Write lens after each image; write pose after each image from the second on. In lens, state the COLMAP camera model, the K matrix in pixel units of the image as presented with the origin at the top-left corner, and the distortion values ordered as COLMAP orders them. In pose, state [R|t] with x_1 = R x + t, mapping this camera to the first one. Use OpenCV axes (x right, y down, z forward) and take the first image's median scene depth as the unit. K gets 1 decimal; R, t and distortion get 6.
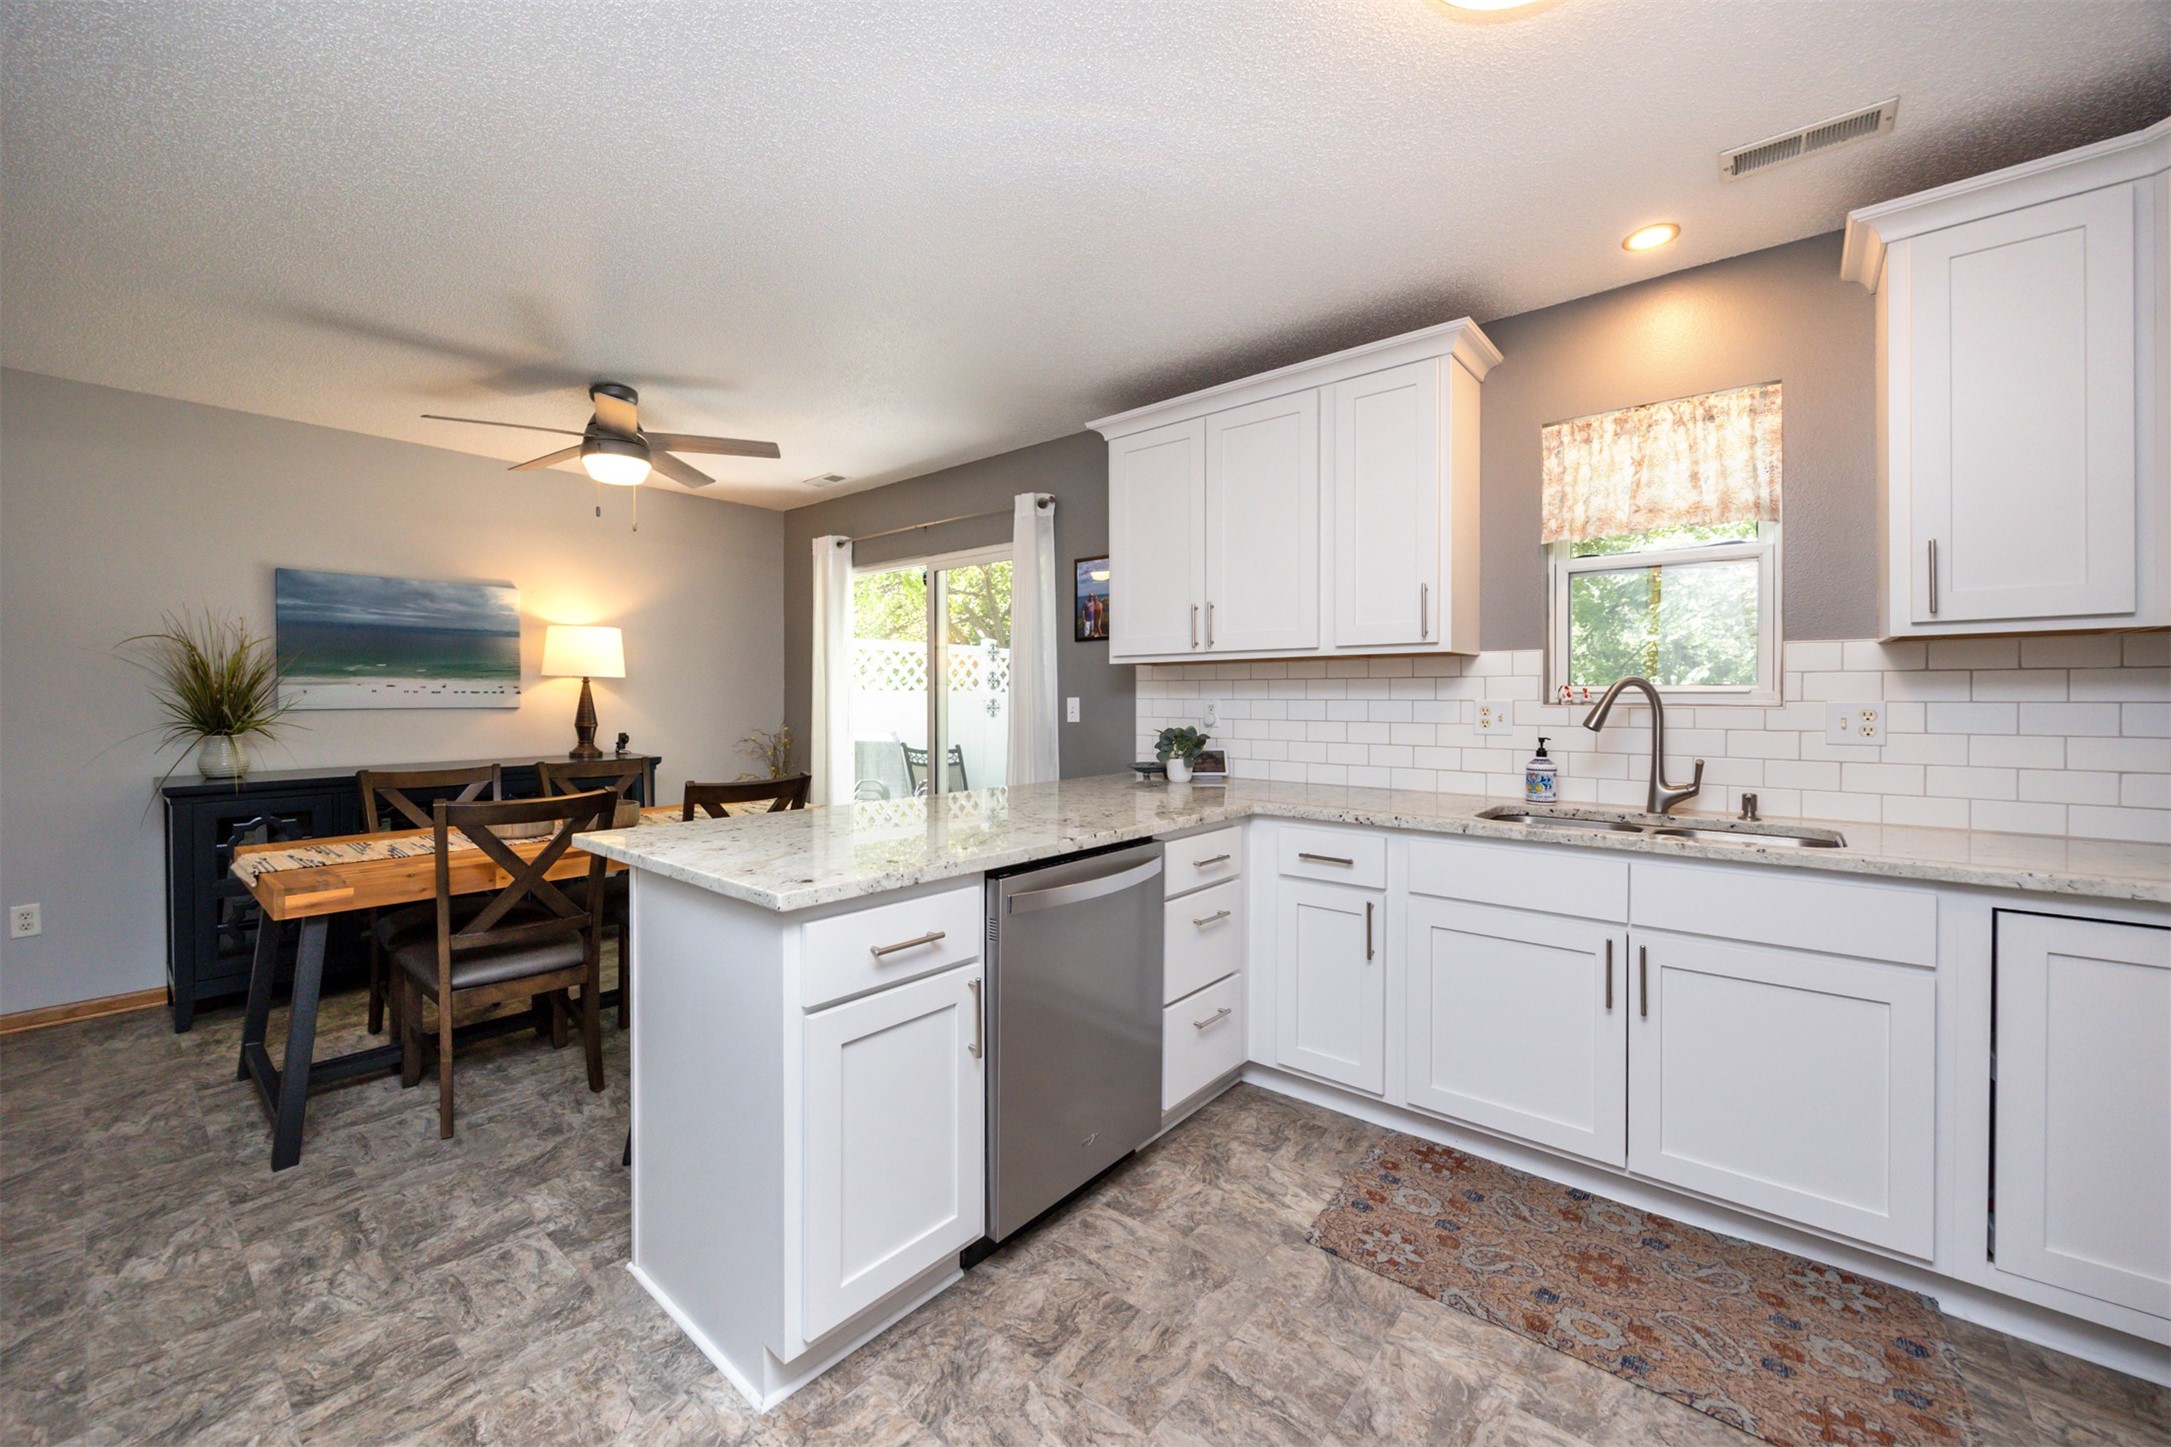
lens RADIAL K [[847.5, 0, 1066.3], [0, 847.5, 699.0], [0, 0, 1]] dist [0.000751, 0.000013]
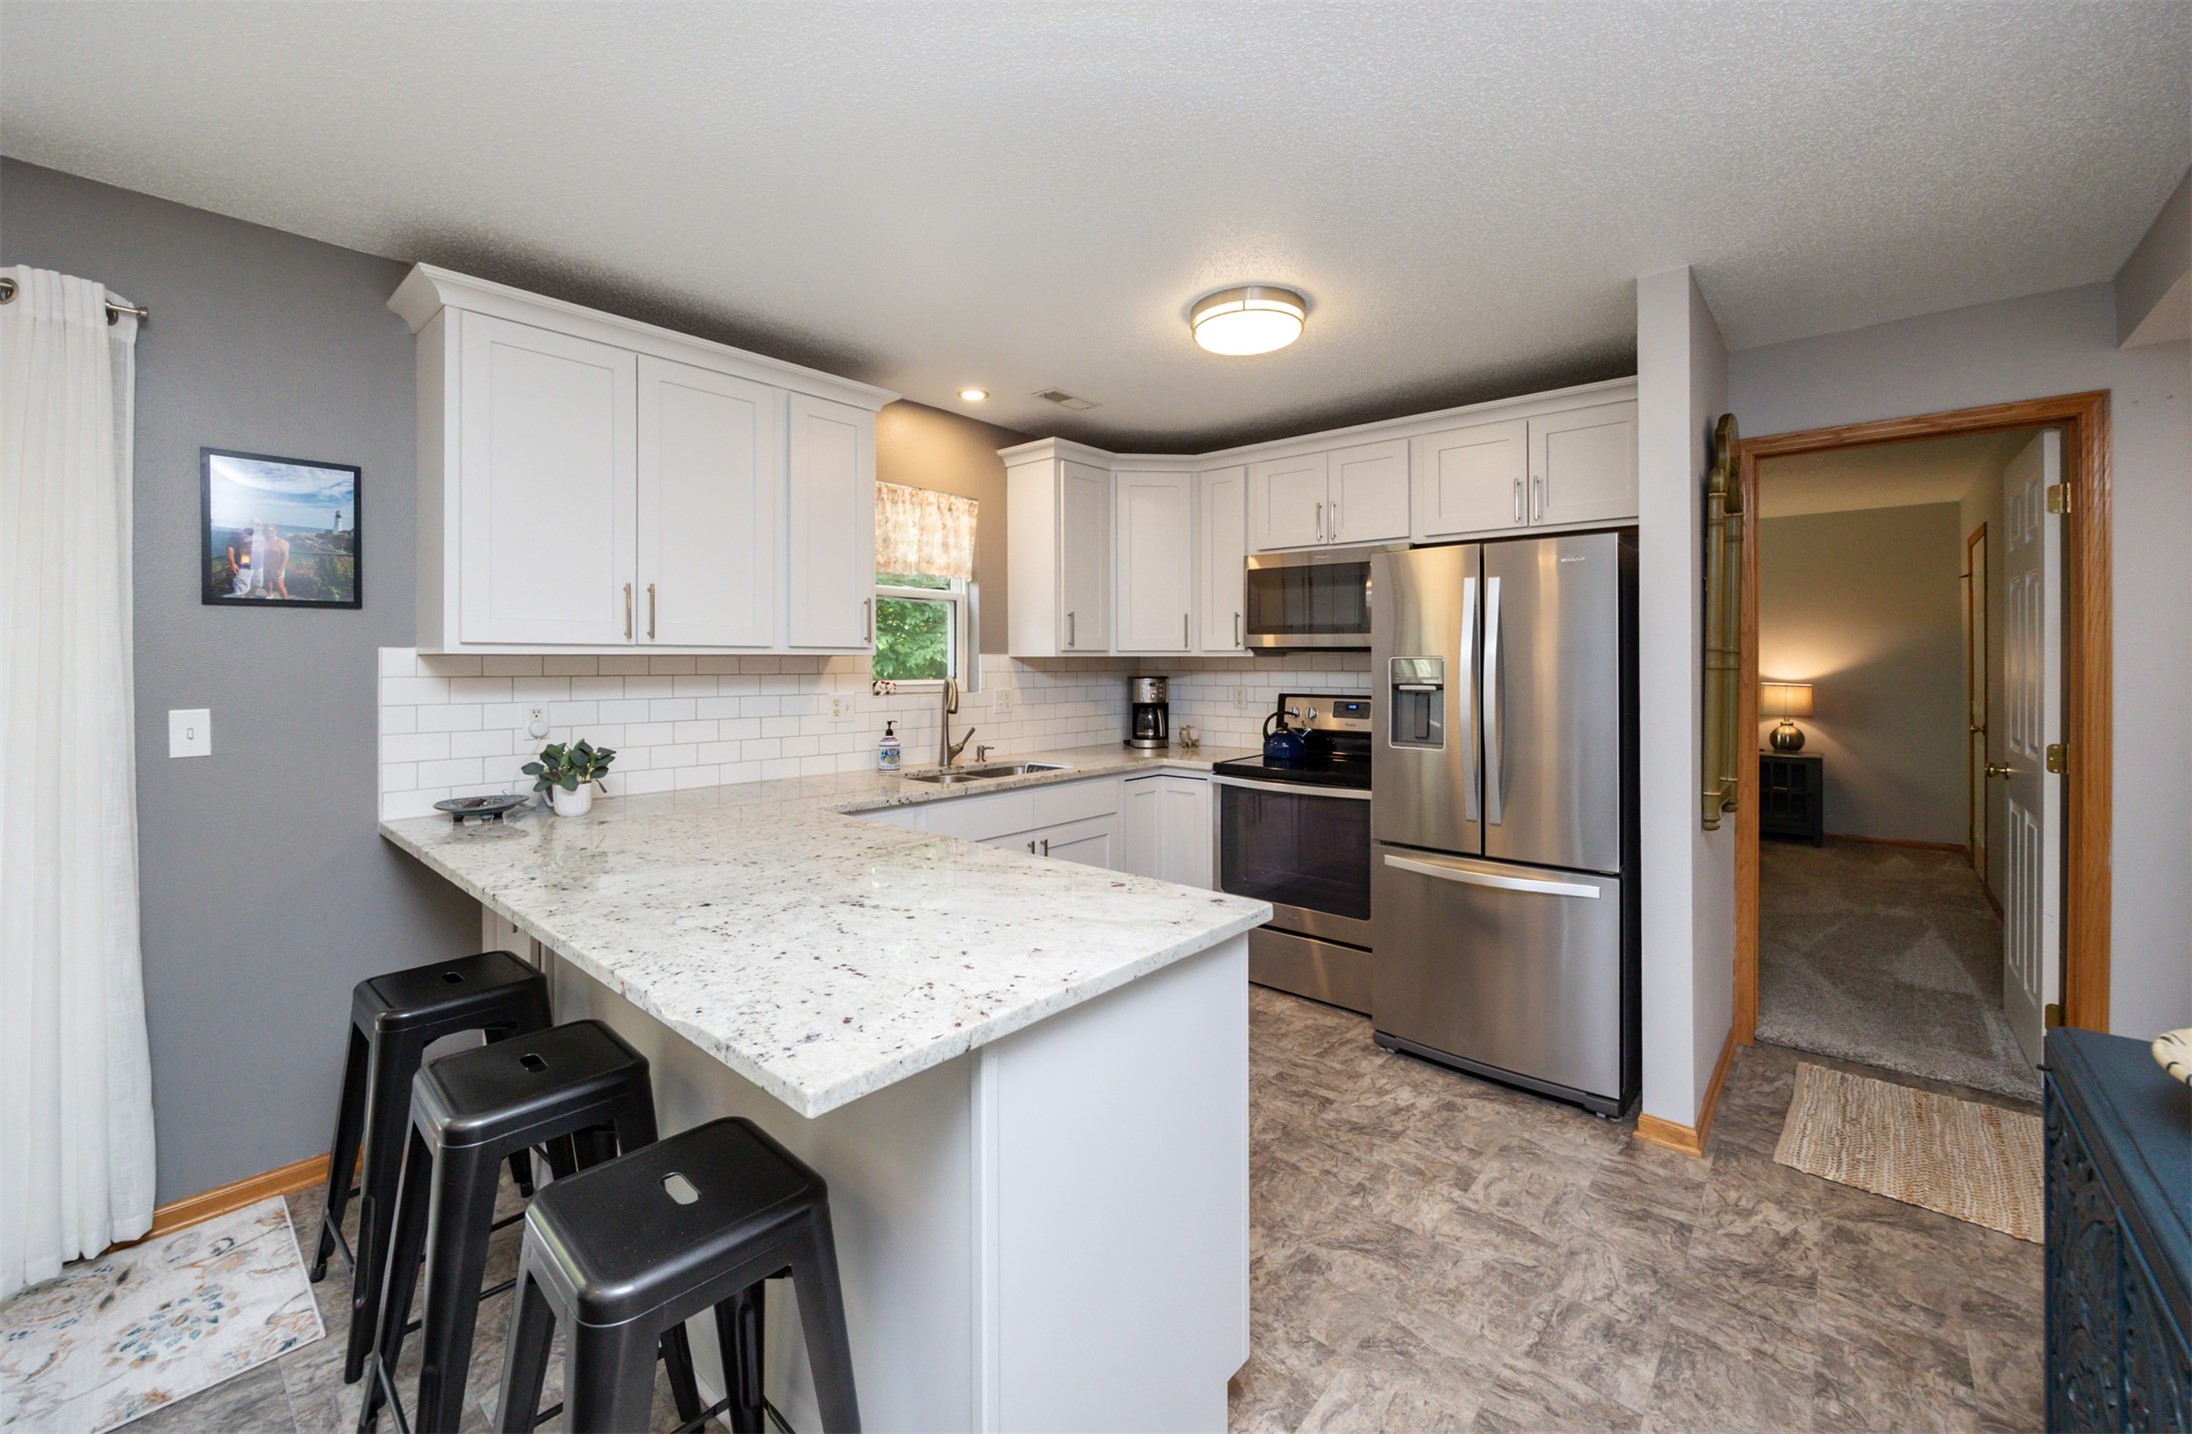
lens RADIAL K [[886.9, 0, 1101.5], [0, 886.9, 656.3], [0, 0, 1]] dist [0.001048, 0.000218]
pose [[-0.003368, 0.006847, 0.999971, -0.828618], [0.003013, 0.999972, -0.006837, -0.045153], [-0.999990, 0.002990, -0.003388, 0.680982]]
